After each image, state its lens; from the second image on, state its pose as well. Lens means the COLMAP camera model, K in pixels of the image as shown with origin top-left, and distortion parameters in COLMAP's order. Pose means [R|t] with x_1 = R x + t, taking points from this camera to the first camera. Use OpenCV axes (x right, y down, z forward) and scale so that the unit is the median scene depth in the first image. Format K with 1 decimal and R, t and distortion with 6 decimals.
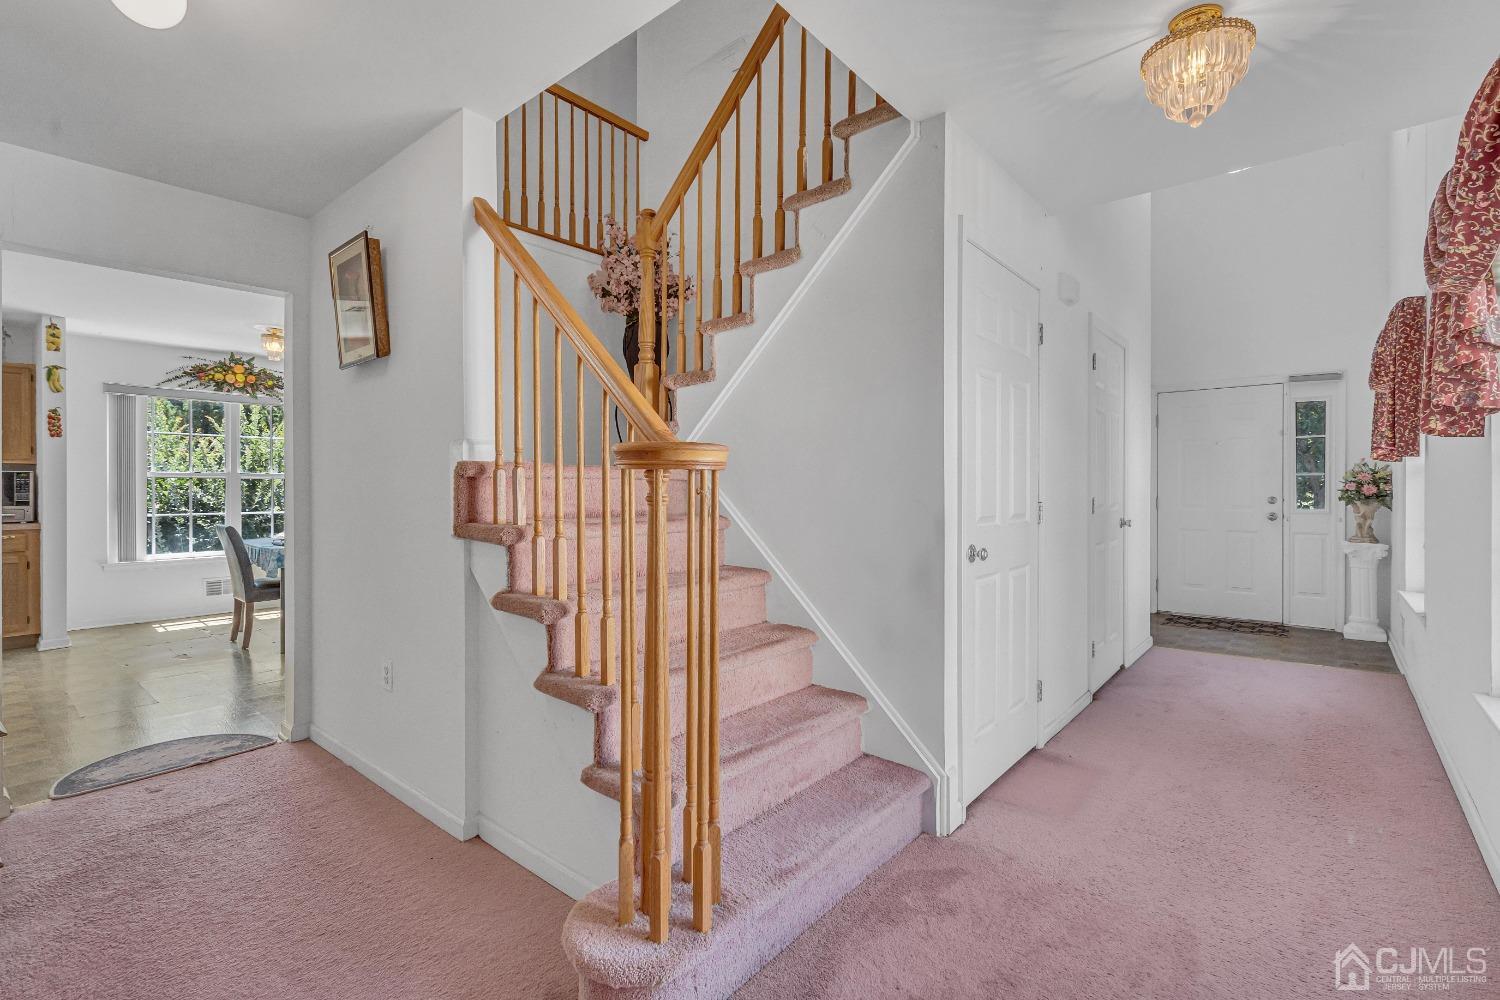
lens RADIAL K [[692.4, 0, 711.2], [0, 692.4, 490.4], [0, 0, 1]] dist [-0.005383, 0.004263]
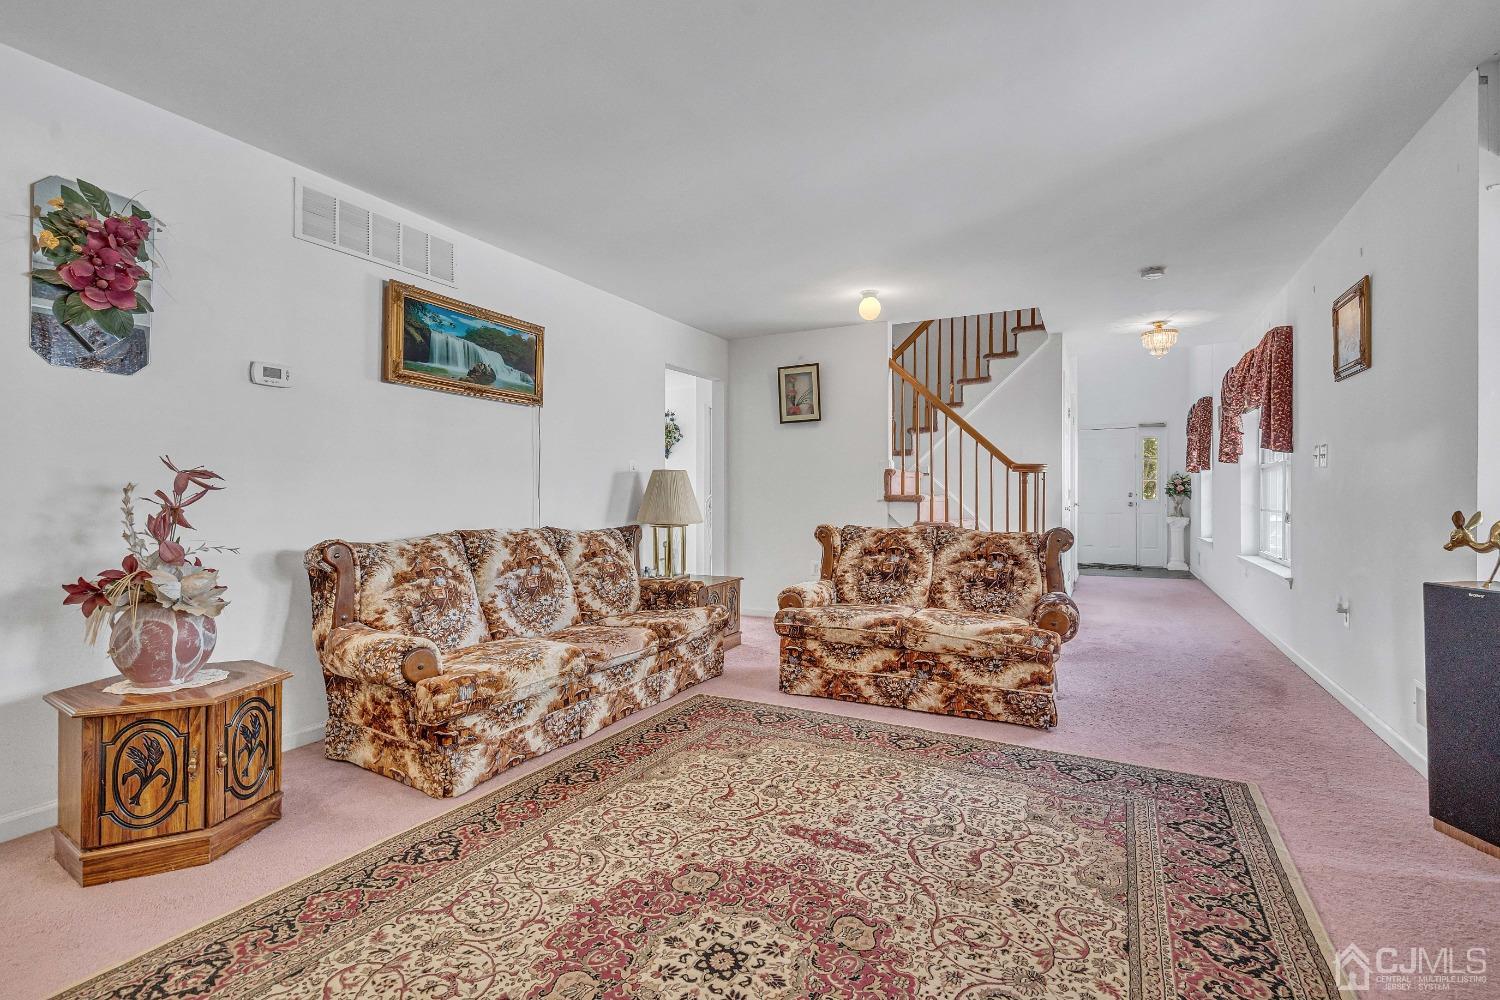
lens RADIAL K [[692.4, 0, 715.2], [0, 692.4, 497.4], [0, 0, 1]] dist [-0.005383, 0.004263]
pose [[0.978640, -0.001483, 0.205574, -0.626456], [0.001792, 0.999998, -0.001321, 0.024317], [-0.205572, 0.001661, 0.978641, -0.534913]]
